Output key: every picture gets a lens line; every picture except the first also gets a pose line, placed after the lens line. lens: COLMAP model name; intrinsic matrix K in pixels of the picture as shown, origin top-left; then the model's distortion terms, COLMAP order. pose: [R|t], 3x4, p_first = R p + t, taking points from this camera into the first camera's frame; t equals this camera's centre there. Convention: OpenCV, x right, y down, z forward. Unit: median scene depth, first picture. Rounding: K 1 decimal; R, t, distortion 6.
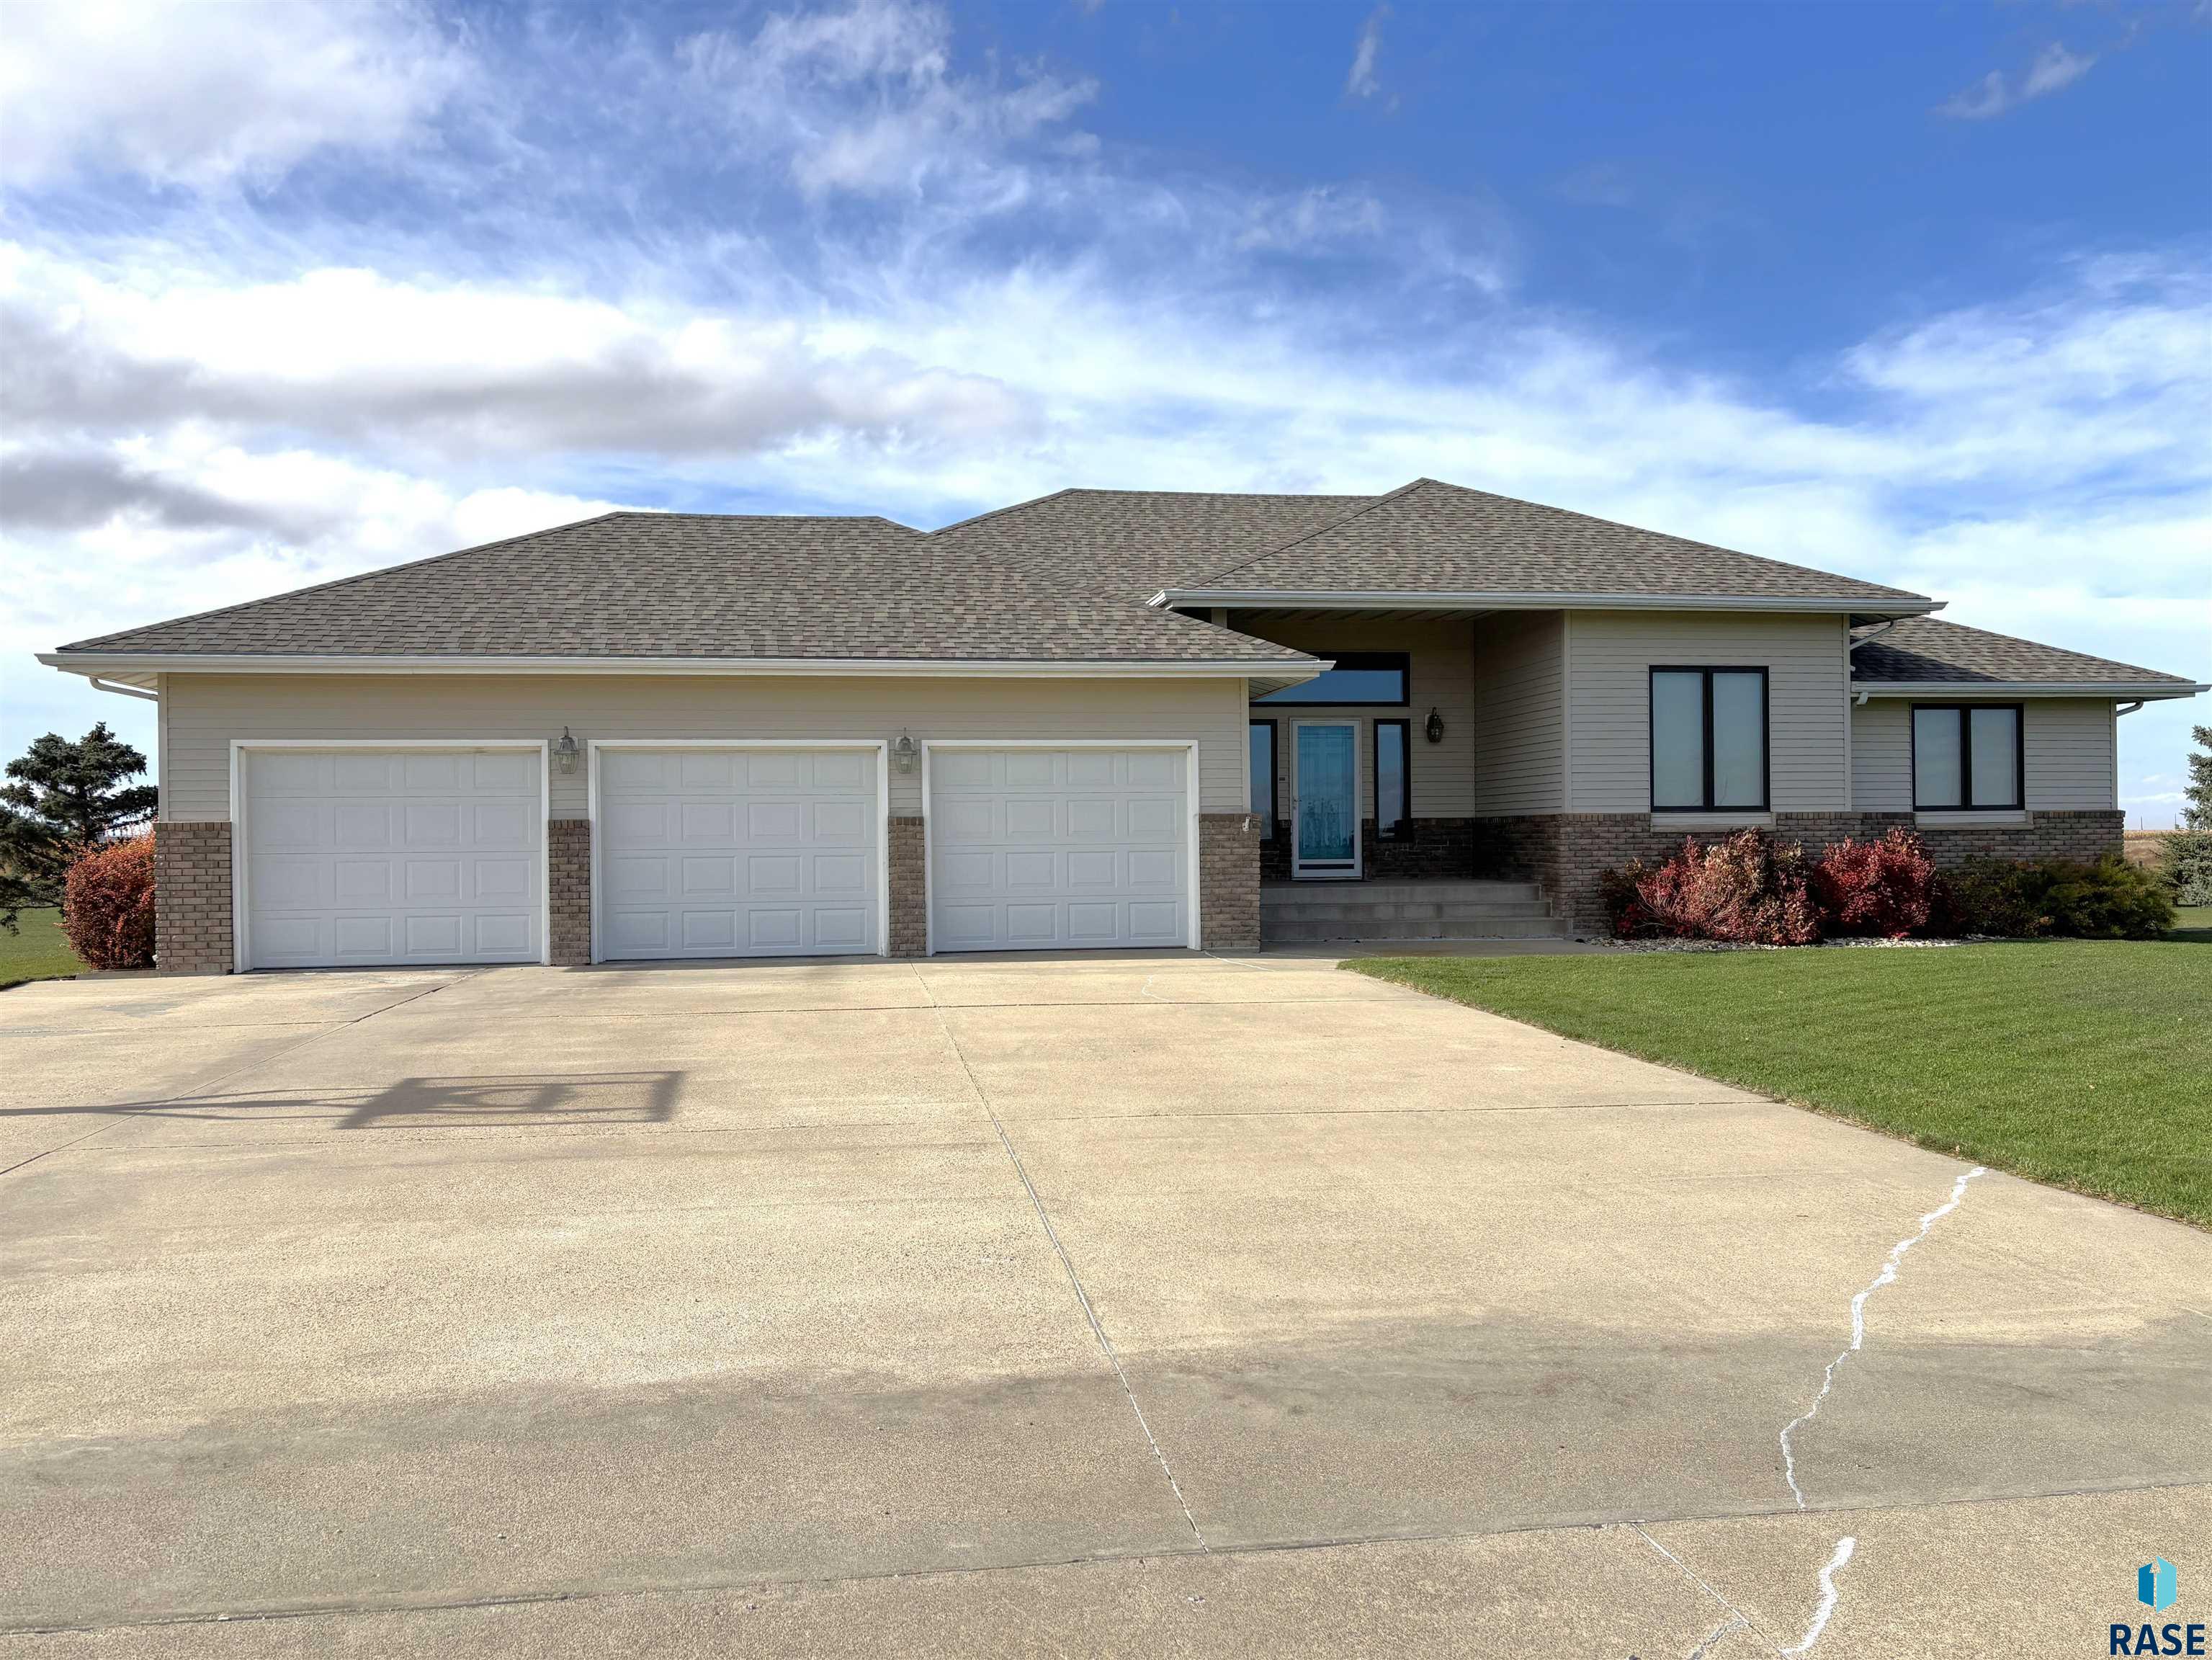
lens RADIAL K [[1709.5, 0, 1109.0], [0, 1709.5, 834.1], [0, 0, 1]] dist [0.056876, -0.034222]
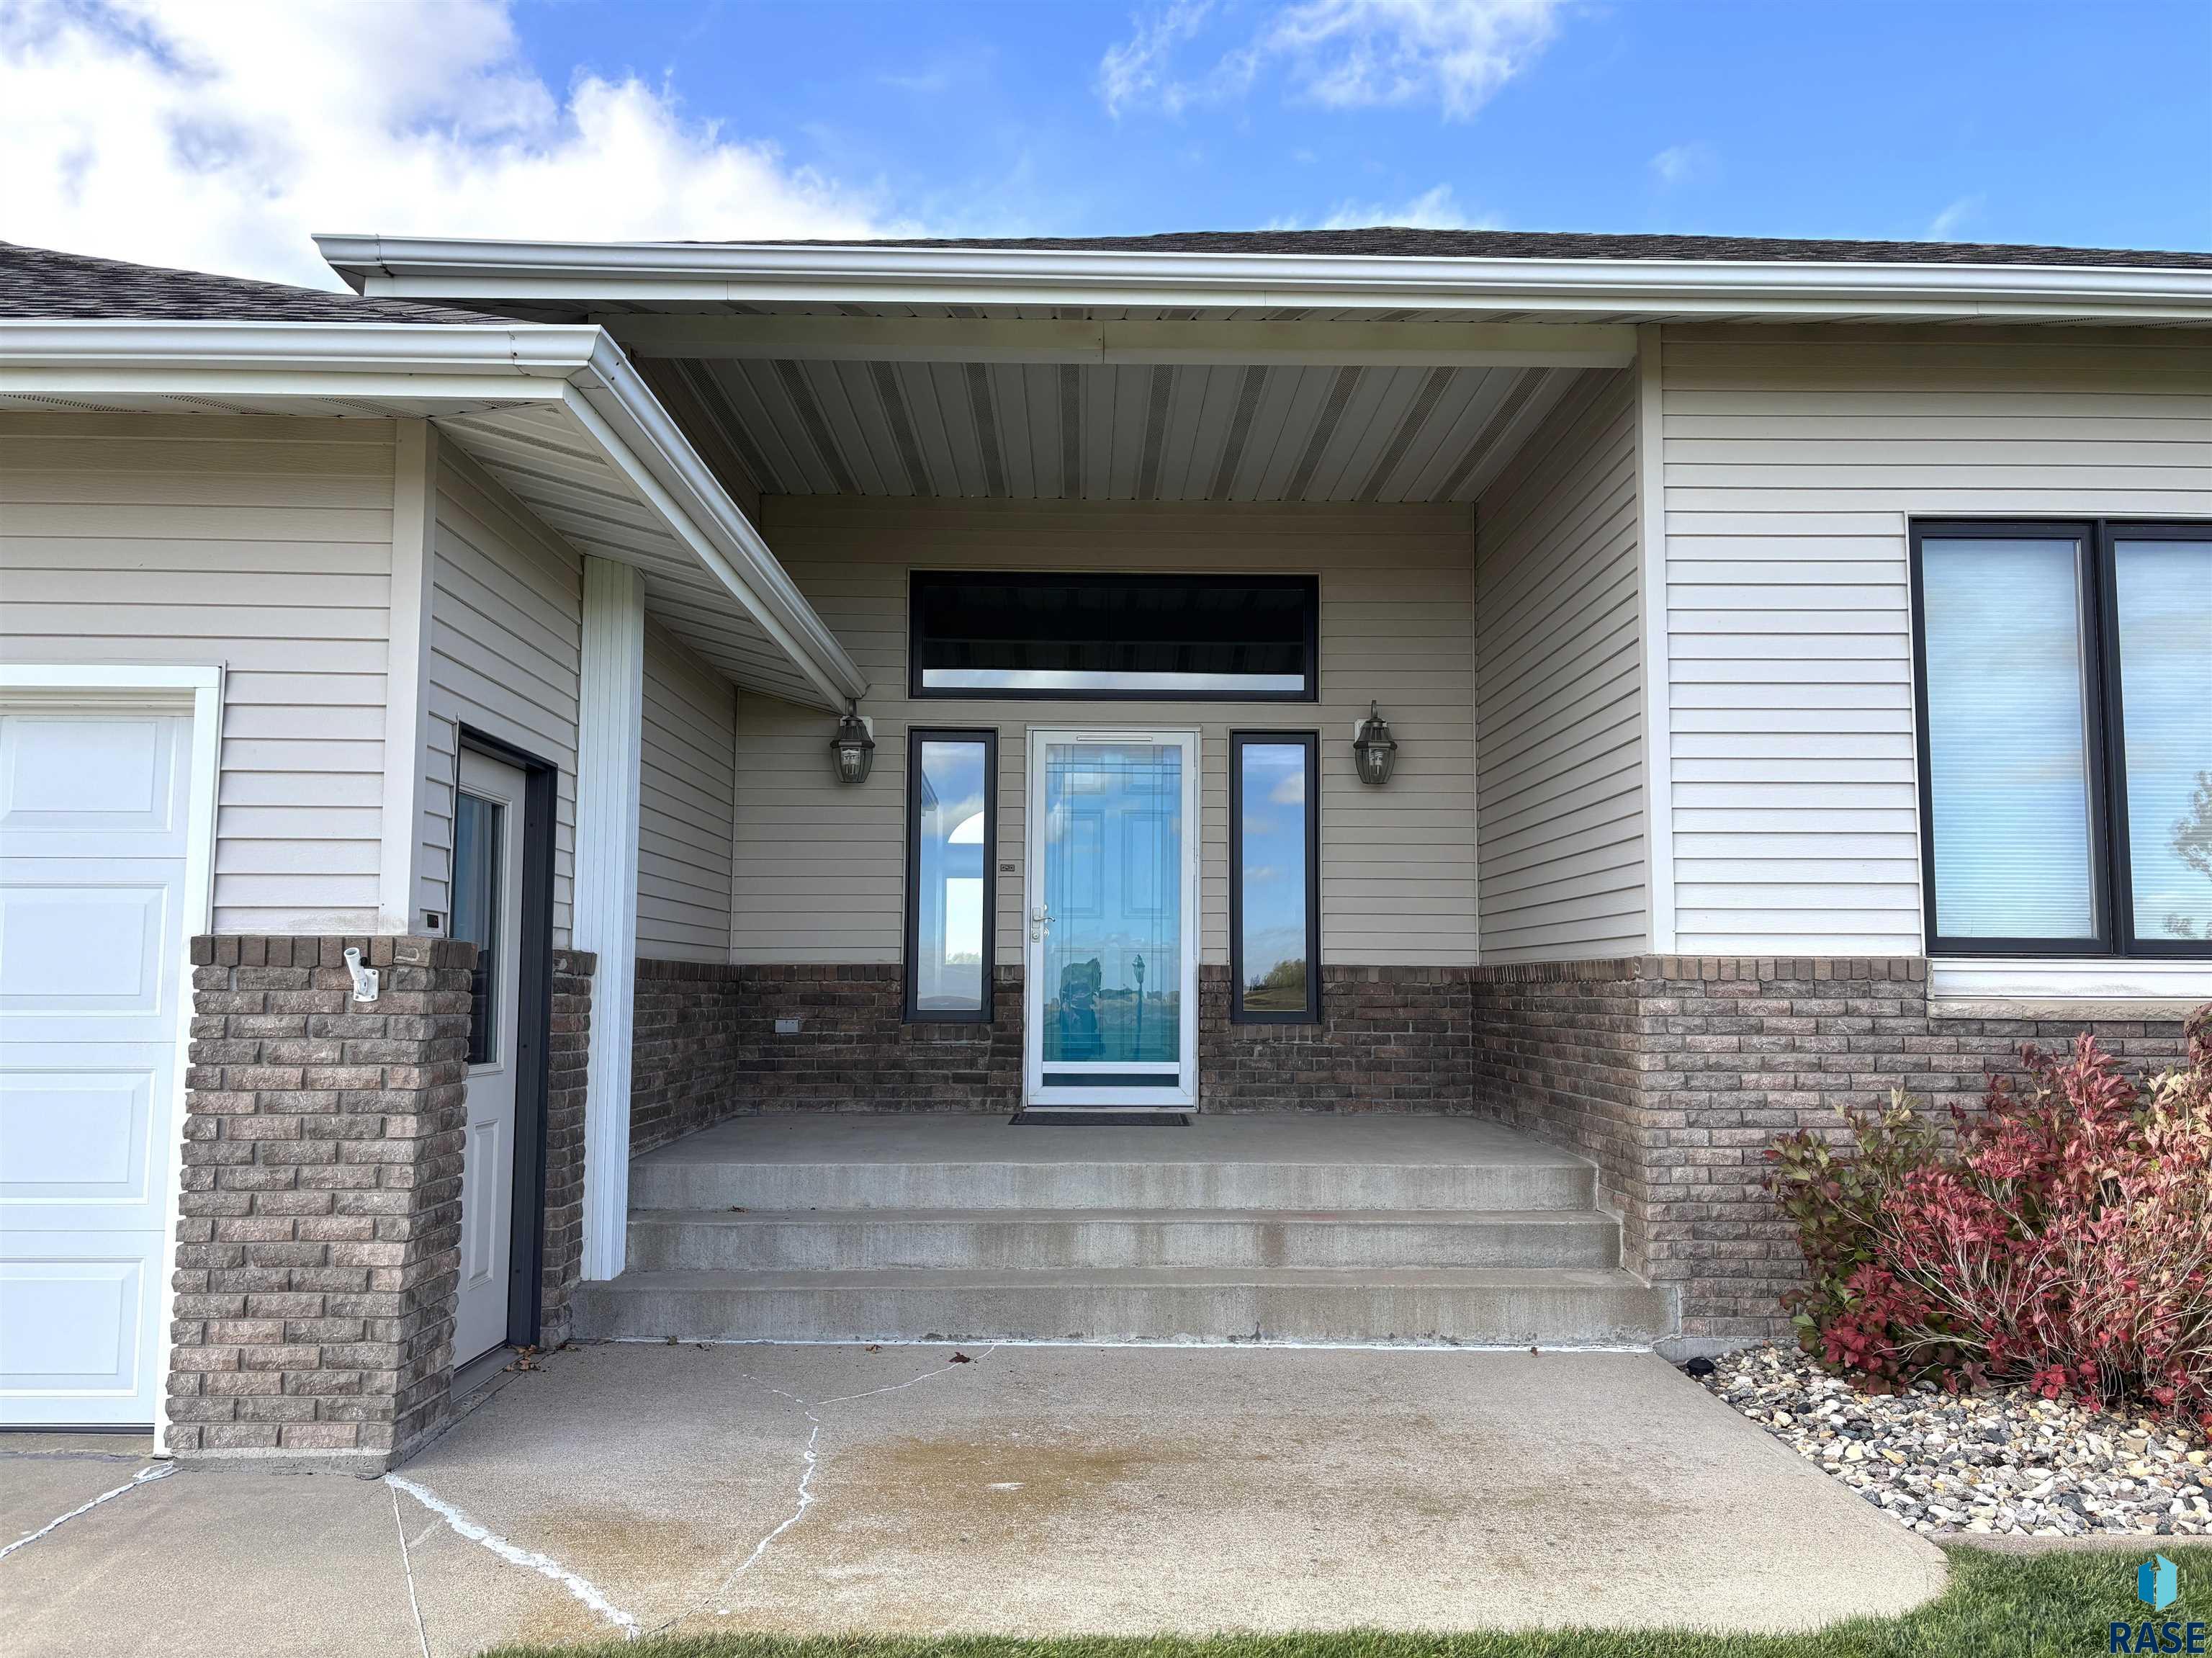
lens RADIAL K [[1709.5, 0, 1125.1], [0, 1709.5, 827.4], [0, 0, 1]] dist [0.056876, -0.034222]
pose [[0.992057, 0.001912, -0.125772, 0.202623], [-0.013196, 0.995949, -0.088948, -0.005744], [0.125092, 0.089901, 0.988064, 0.646607]]
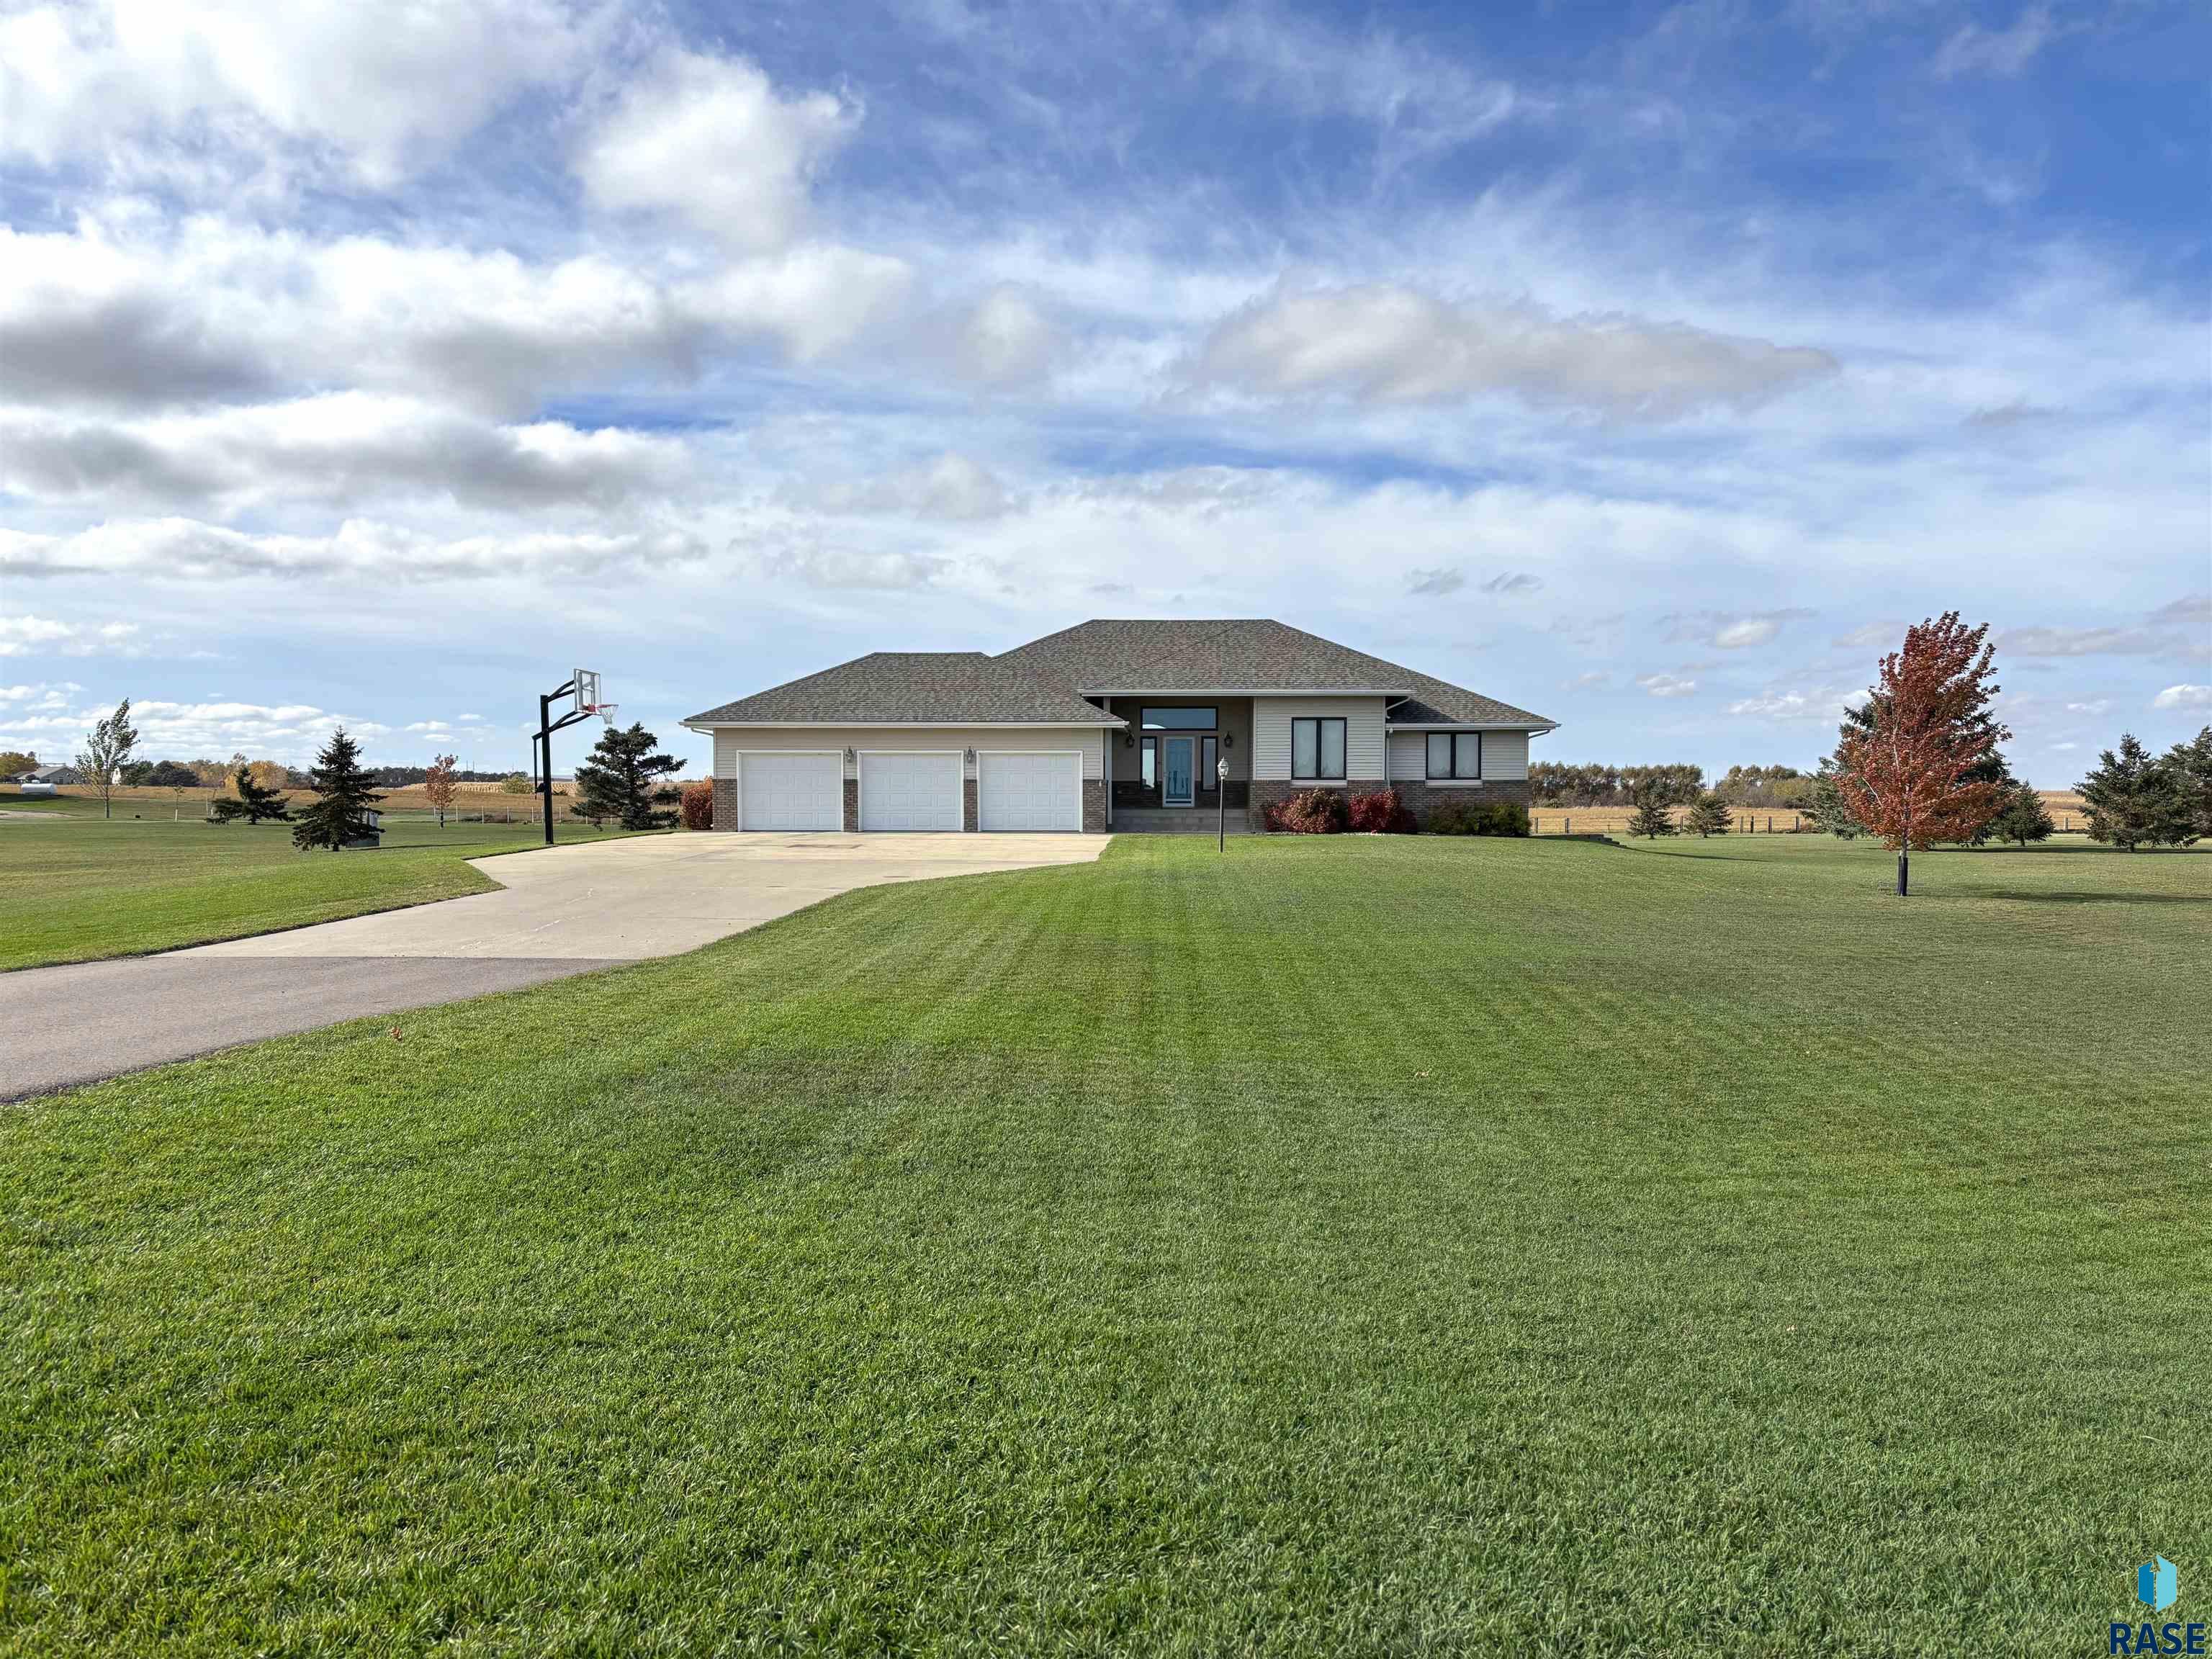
lens RADIAL K [[1709.3, 0, 1099.9], [0, 1709.3, 813.2], [0, 0, 1]] dist [0.056876, -0.034222]
pose [[0.981895, 0.013014, -0.188978, 0.496084], [-0.009229, 0.999739, 0.020894, -0.012956], [0.189200, -0.018771, 0.981759, -1.341544]]
